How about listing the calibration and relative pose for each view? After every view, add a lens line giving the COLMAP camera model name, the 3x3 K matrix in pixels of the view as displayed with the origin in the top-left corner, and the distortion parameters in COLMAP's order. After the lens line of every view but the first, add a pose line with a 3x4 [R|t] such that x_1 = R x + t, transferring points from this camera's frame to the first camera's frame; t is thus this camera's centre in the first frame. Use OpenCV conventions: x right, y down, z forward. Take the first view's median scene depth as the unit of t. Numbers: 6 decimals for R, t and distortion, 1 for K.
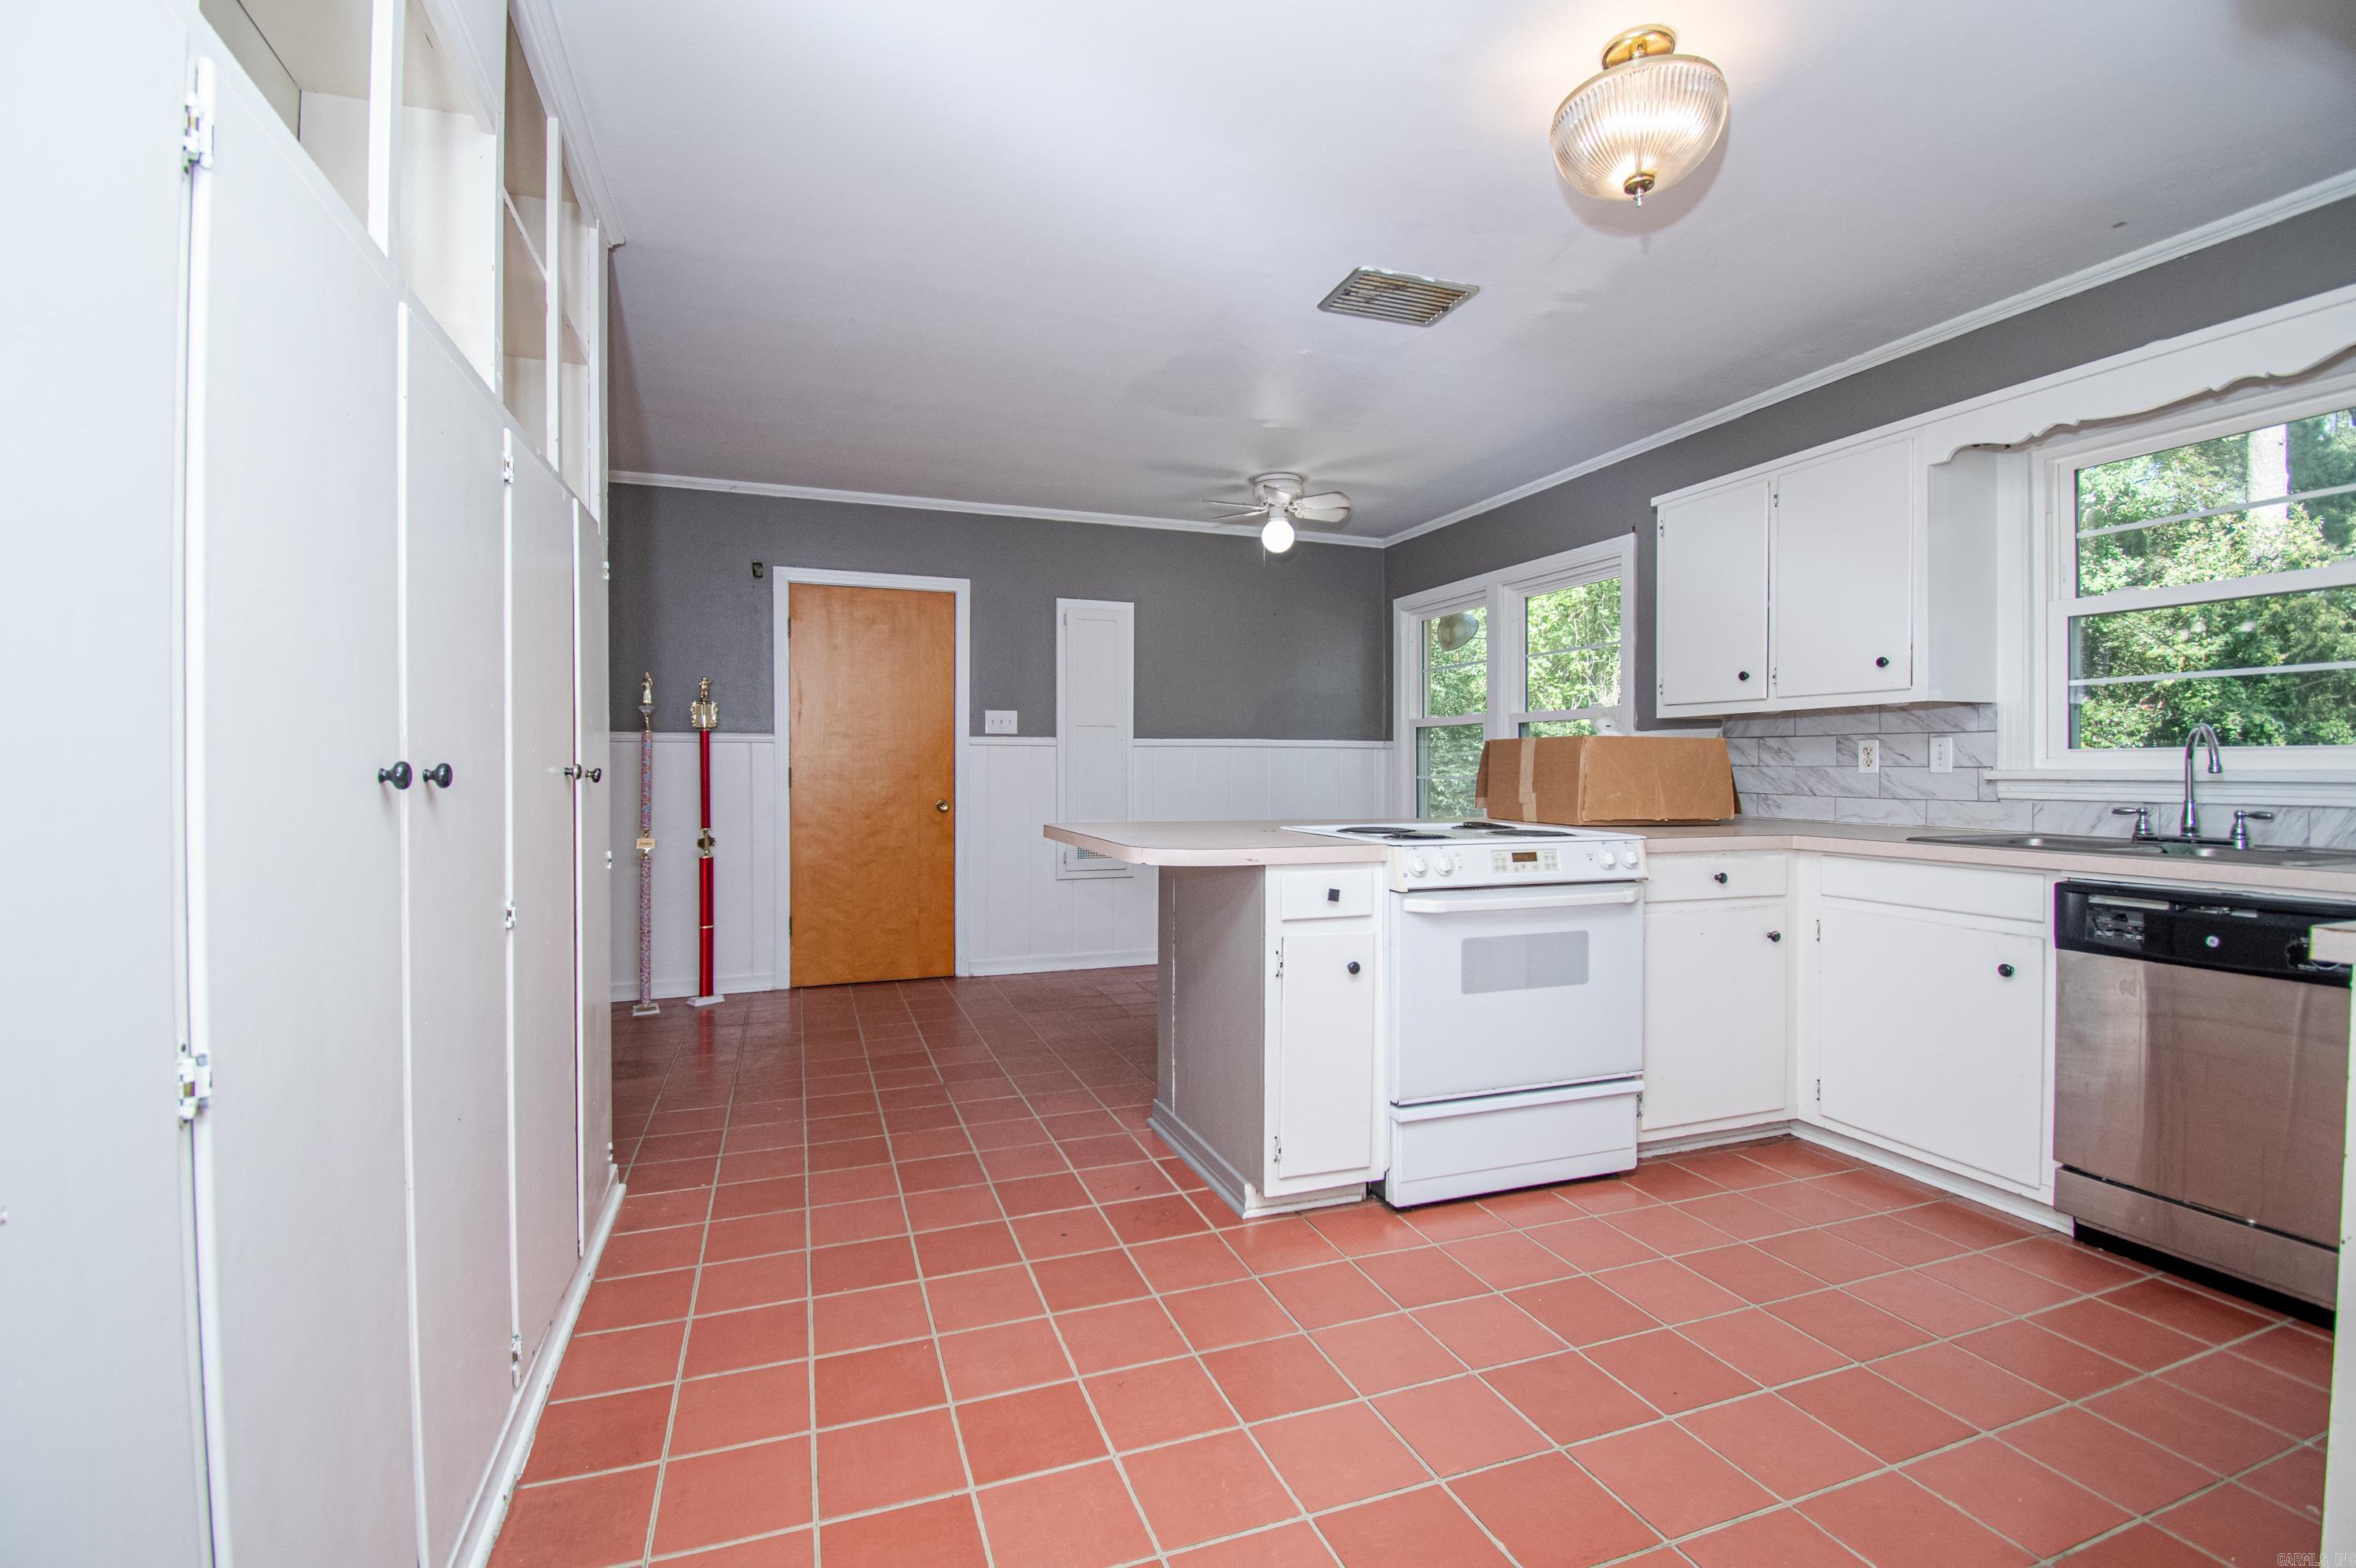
lens RADIAL K [[1040.0, 0, 1165.4], [0, 1040.0, 772.8], [0, 0, 1]] dist [0.015765, -0.015448]
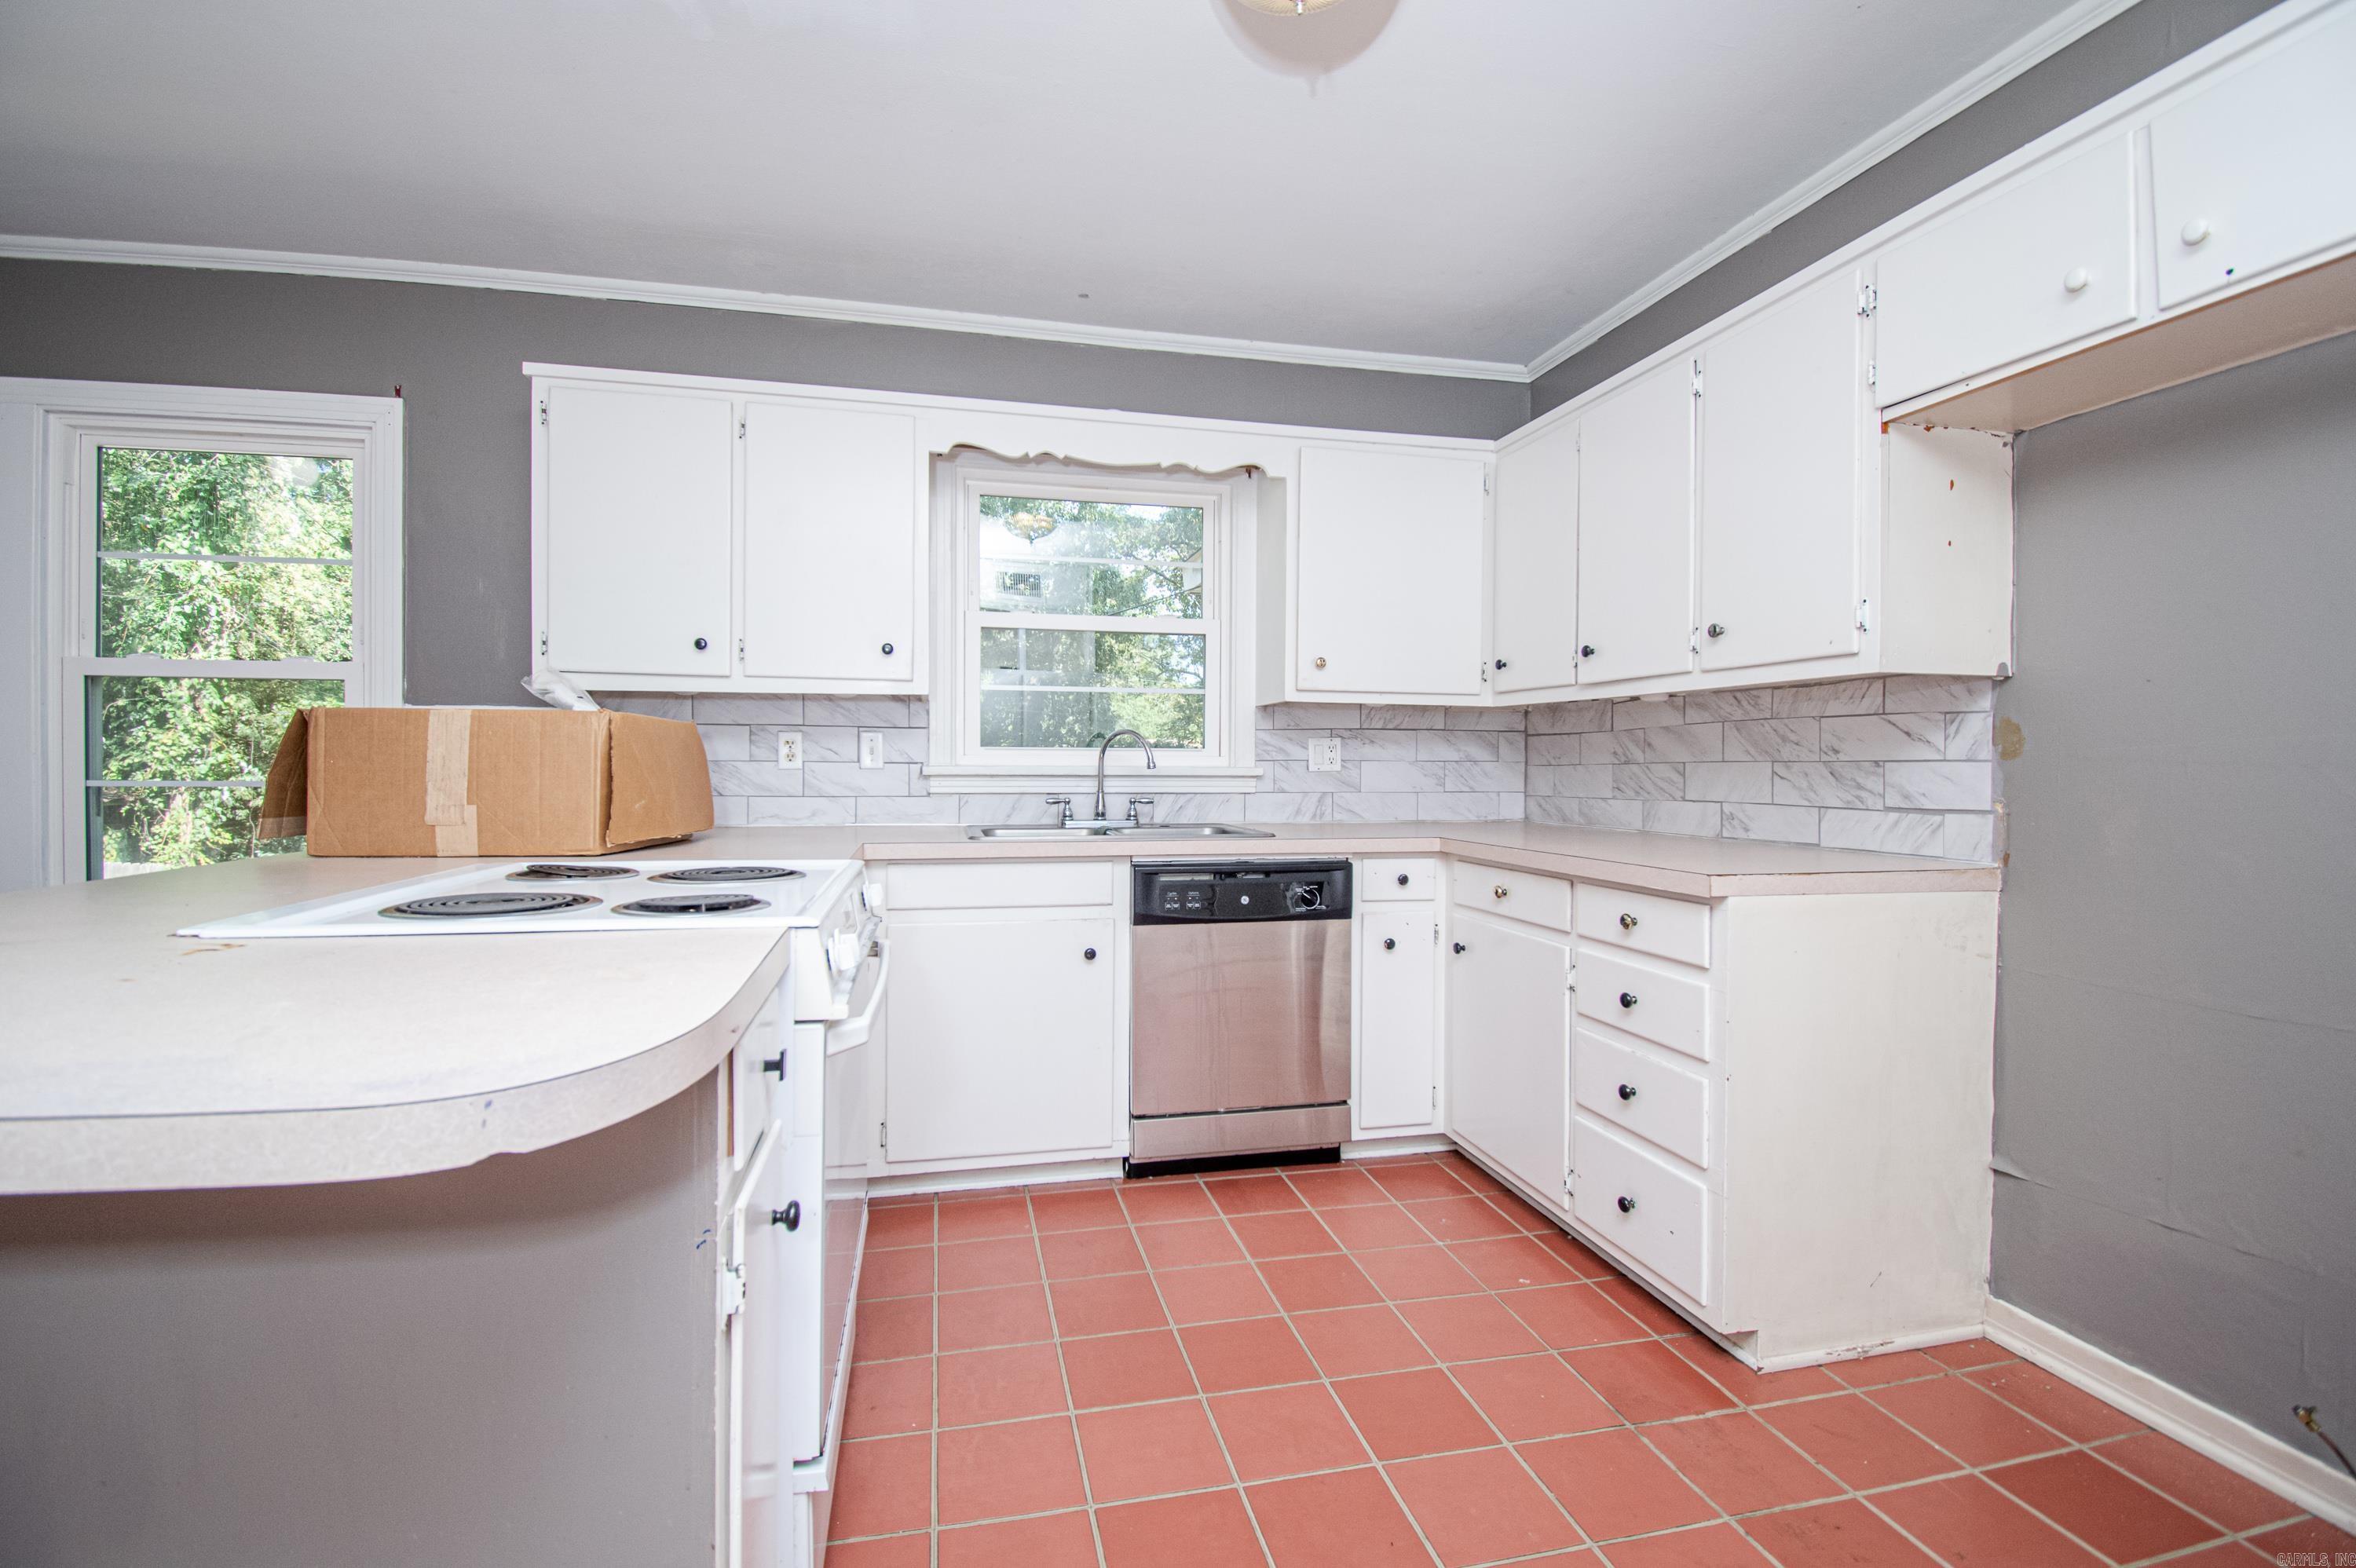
lens RADIAL K [[1040.0, 0, 1165.4], [0, 1040.0, 772.8], [0, 0, 1]] dist [0.015765, -0.015448]
pose [[0.131519, -0.008909, 0.991274, -0.178685], [-0.000485, 0.999959, 0.009051, -0.004611], [-0.991314, -0.001671, 0.131509, 0.585968]]
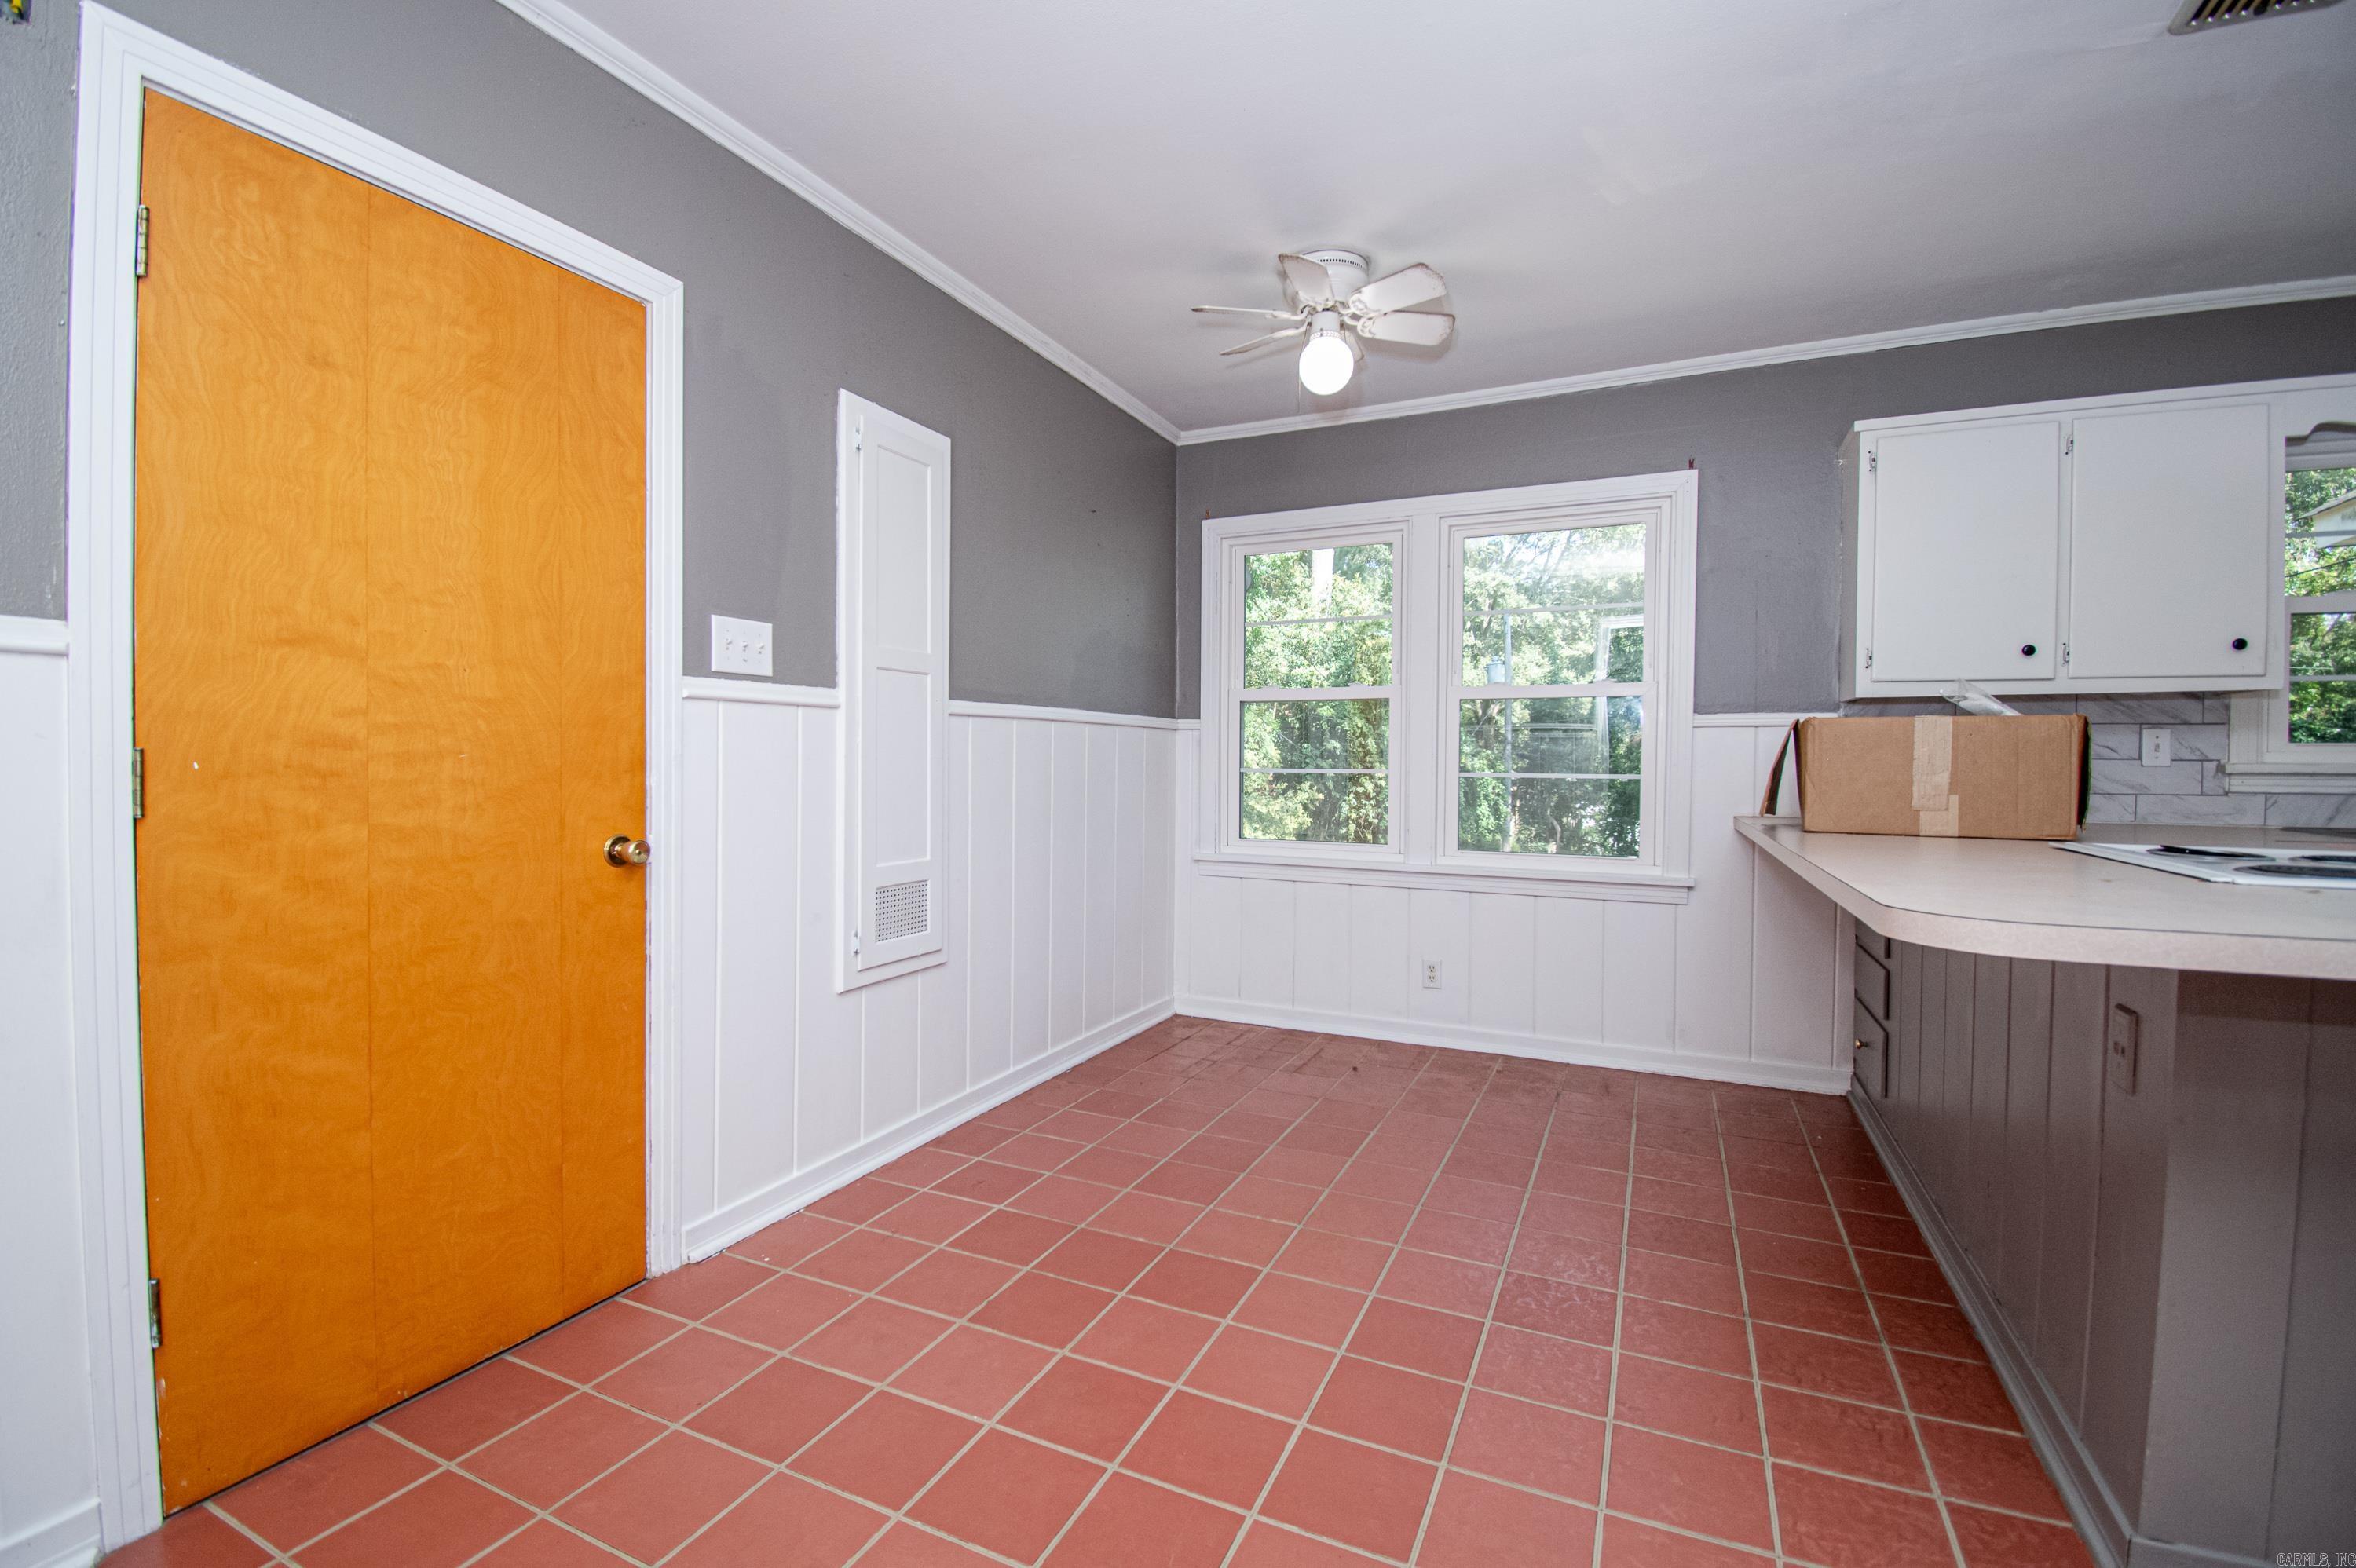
lens RADIAL K [[1034.0, 0, 1178.0], [0, 1034.0, 784.0], [0, 0, 1]] dist [0.003649, -0.015285]
pose [[0.708108, -0.015255, 0.705939, -0.544495], [-0.001179, 0.999740, 0.022787, -0.003589], [-0.706103, -0.016968, 0.707906, 0.942679]]
